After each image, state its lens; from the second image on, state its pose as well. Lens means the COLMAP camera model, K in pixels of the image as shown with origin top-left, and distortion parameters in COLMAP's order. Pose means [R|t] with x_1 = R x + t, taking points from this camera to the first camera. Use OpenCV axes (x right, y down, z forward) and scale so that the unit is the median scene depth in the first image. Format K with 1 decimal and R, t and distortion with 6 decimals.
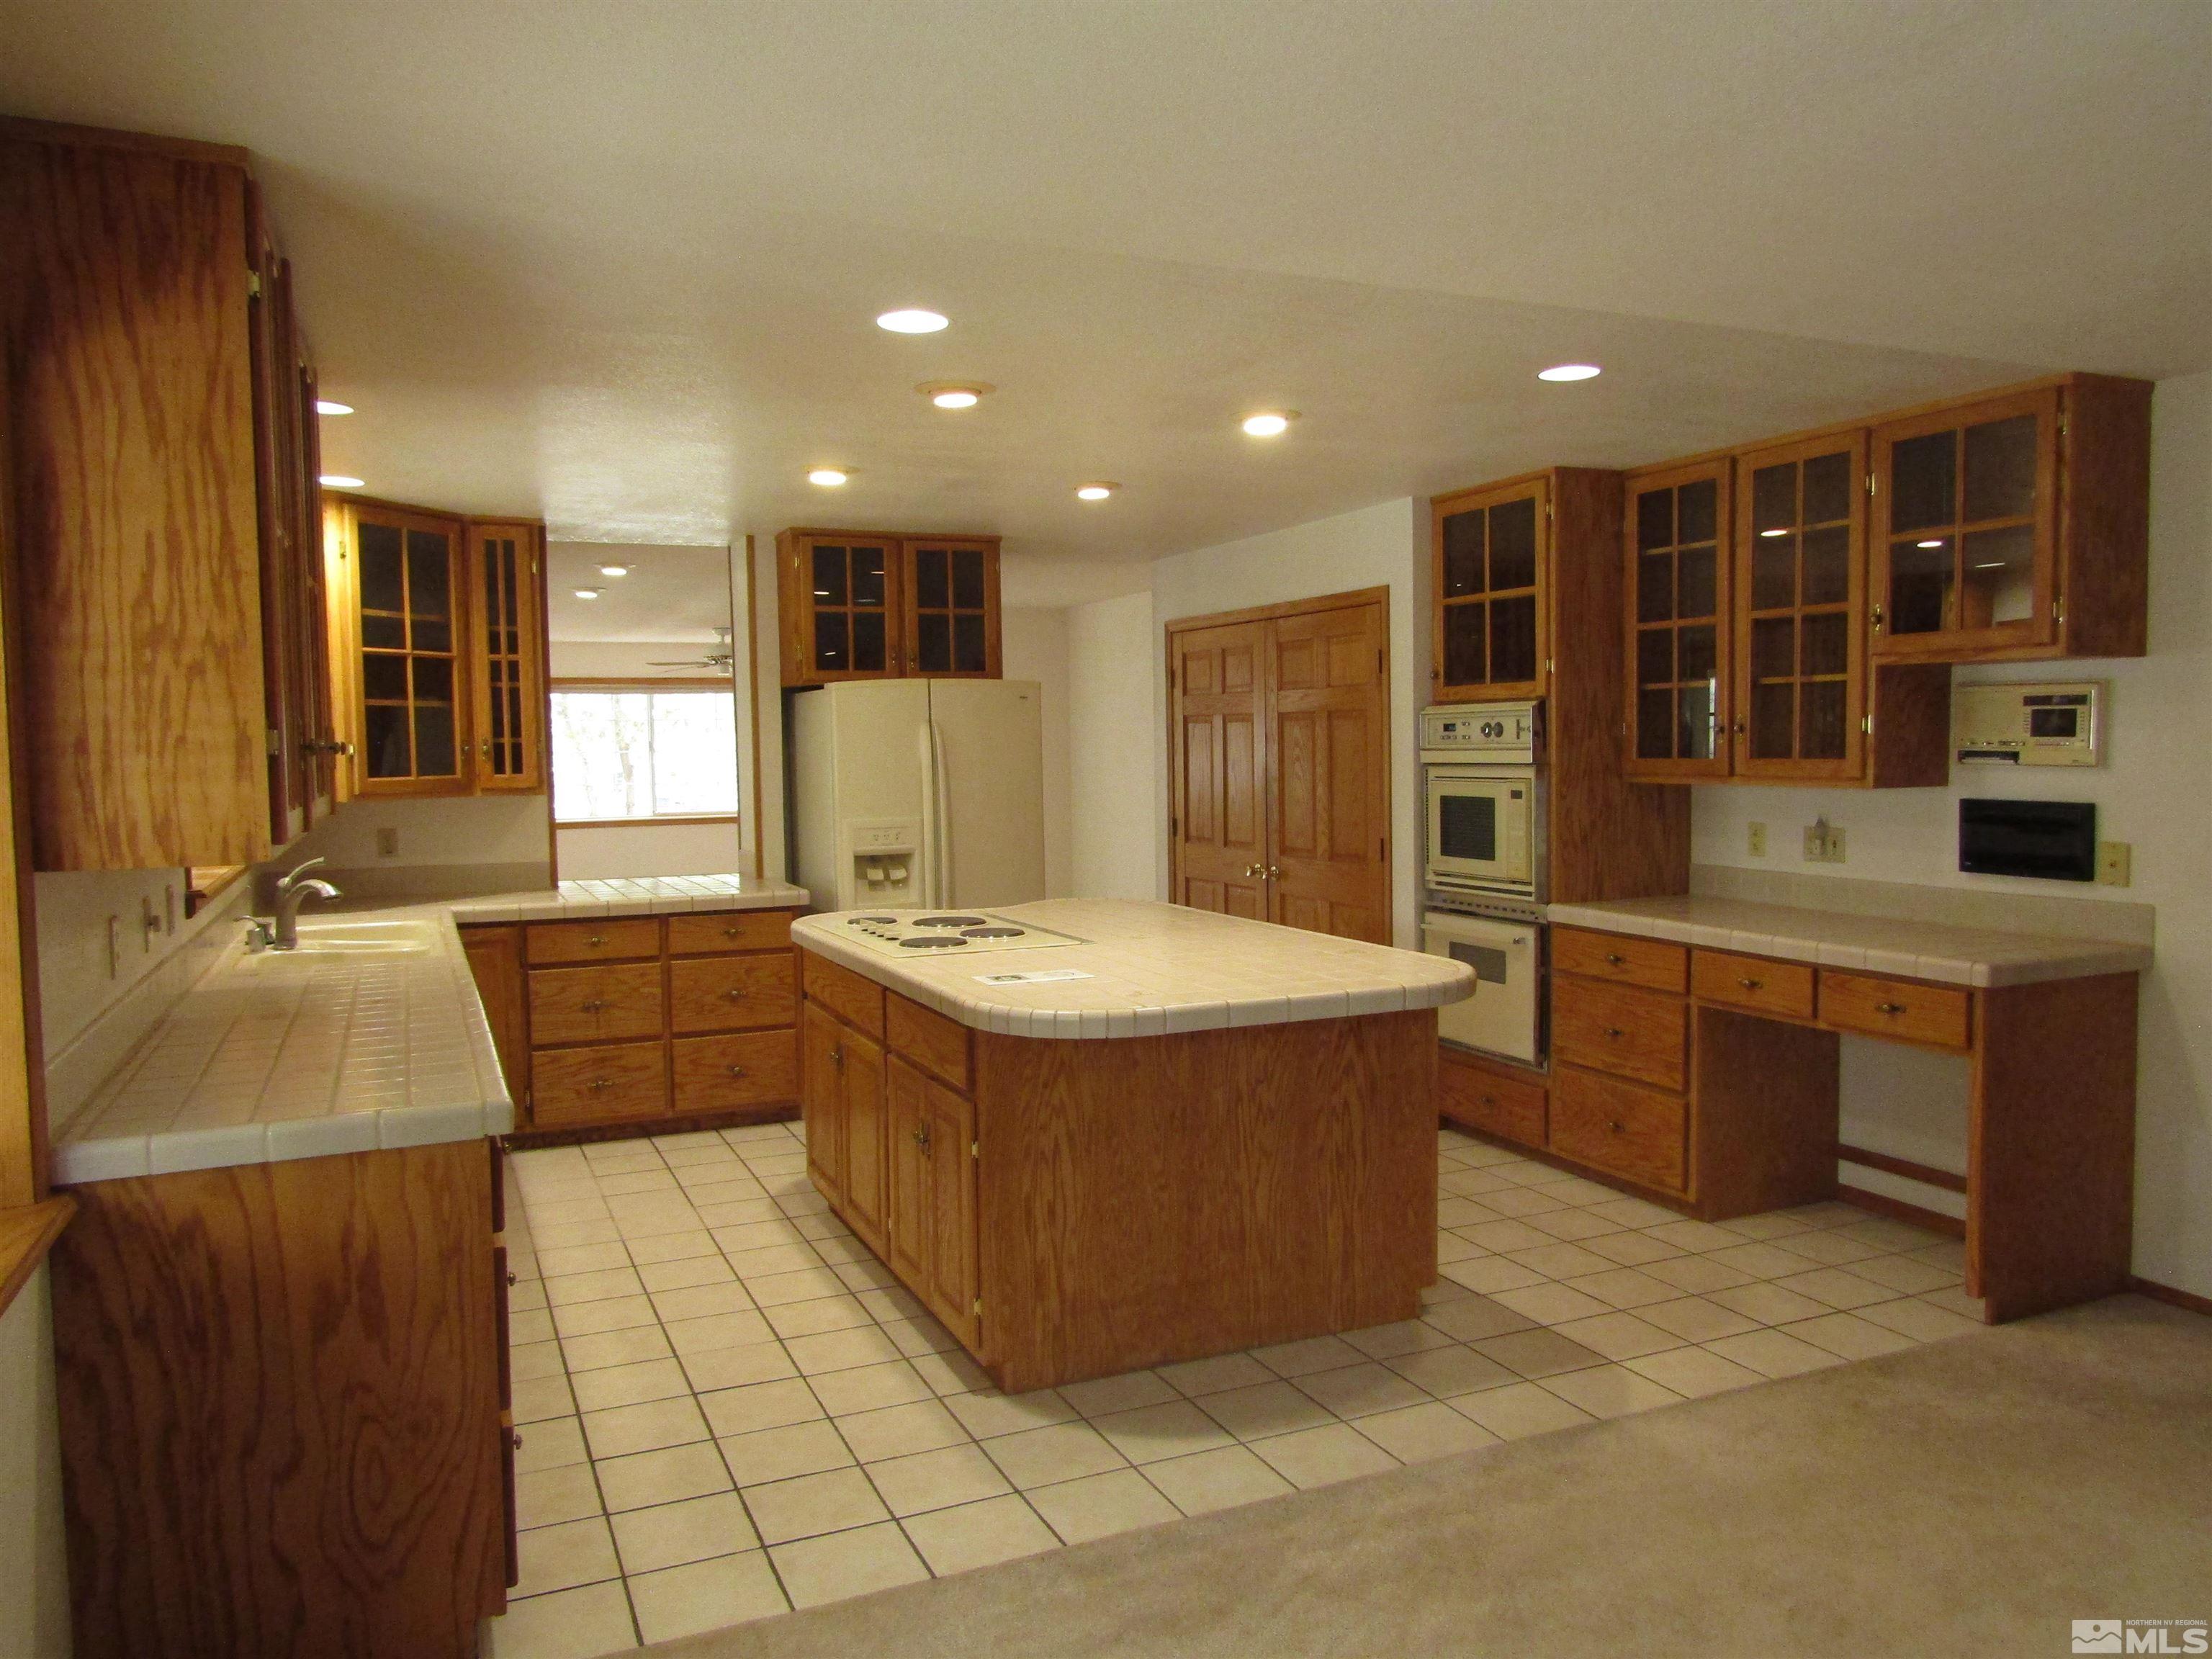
lens RADIAL K [[1572.5, 0, 1106.0], [0, 1572.5, 829.5], [0, 0, 1]] dist [-0.006574, -0.001886]
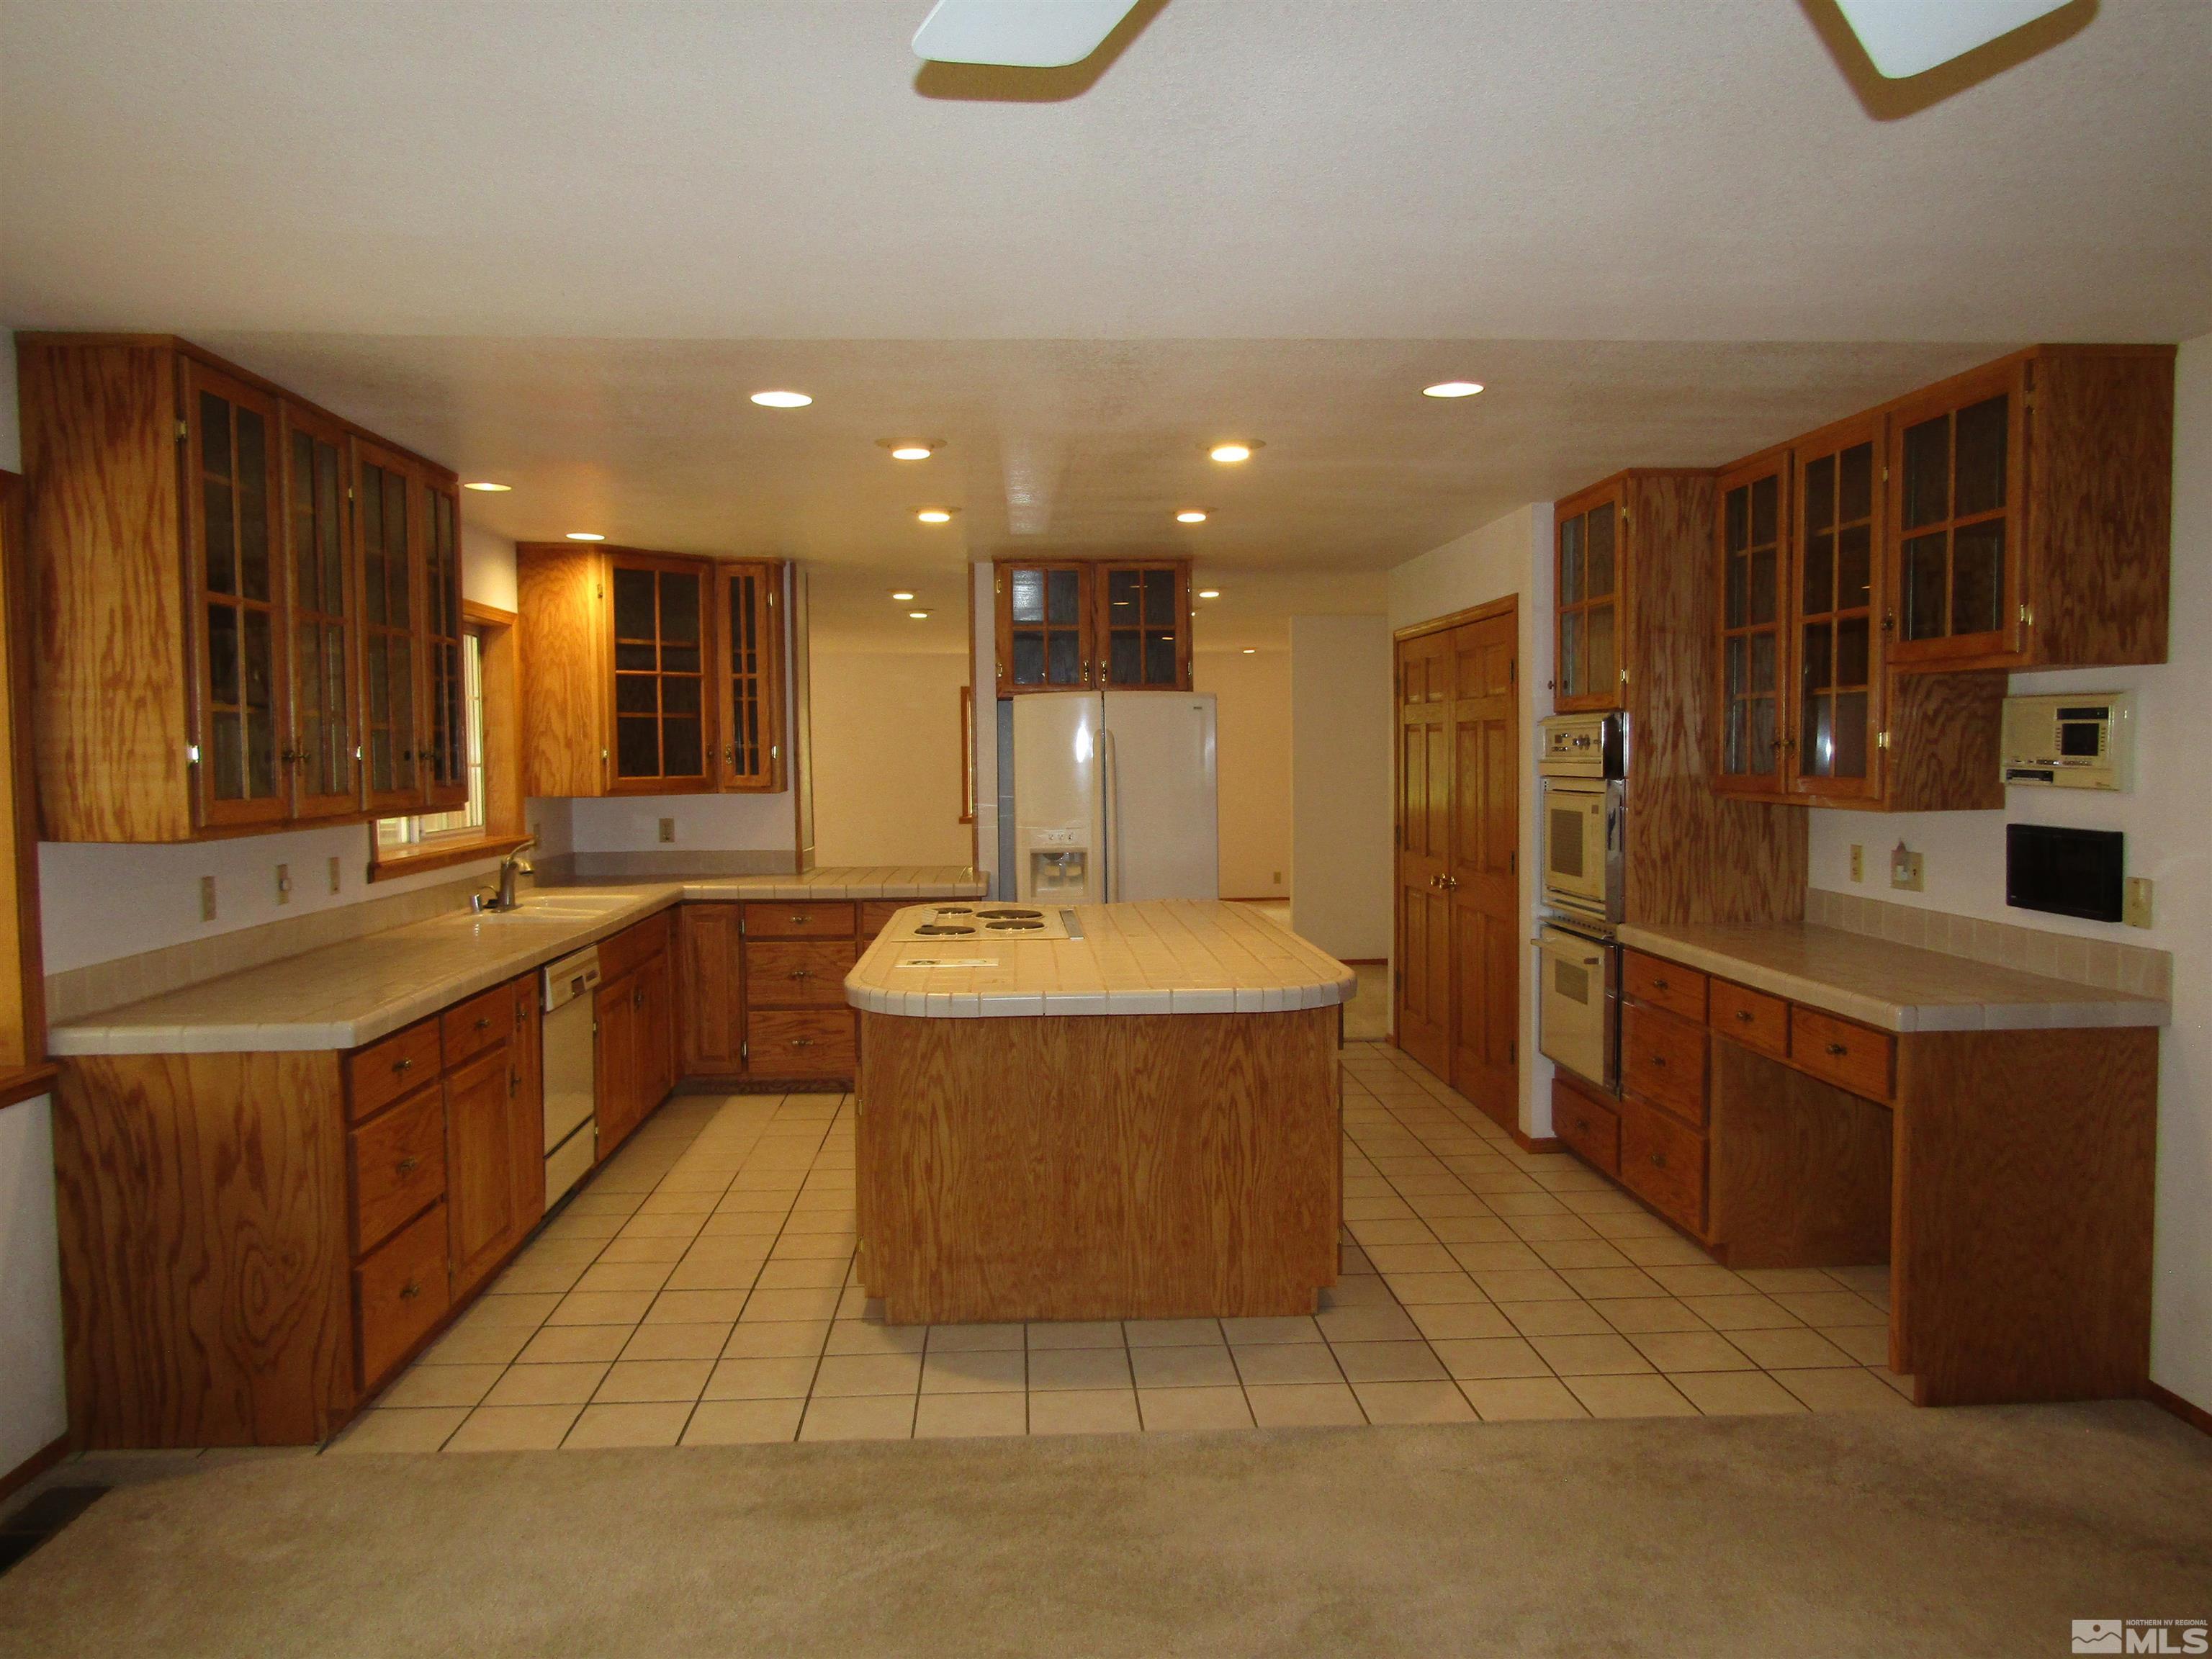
lens RADIAL K [[1576.7, 0, 1106.0], [0, 1576.7, 829.5], [0, 0, 1]] dist [-0.006776, -0.004043]
pose [[0.935258, 0.024414, -0.353124, 0.452738], [-0.024642, 0.999689, 0.003852, -0.008580], [0.353109, 0.005099, 0.935568, -0.015986]]
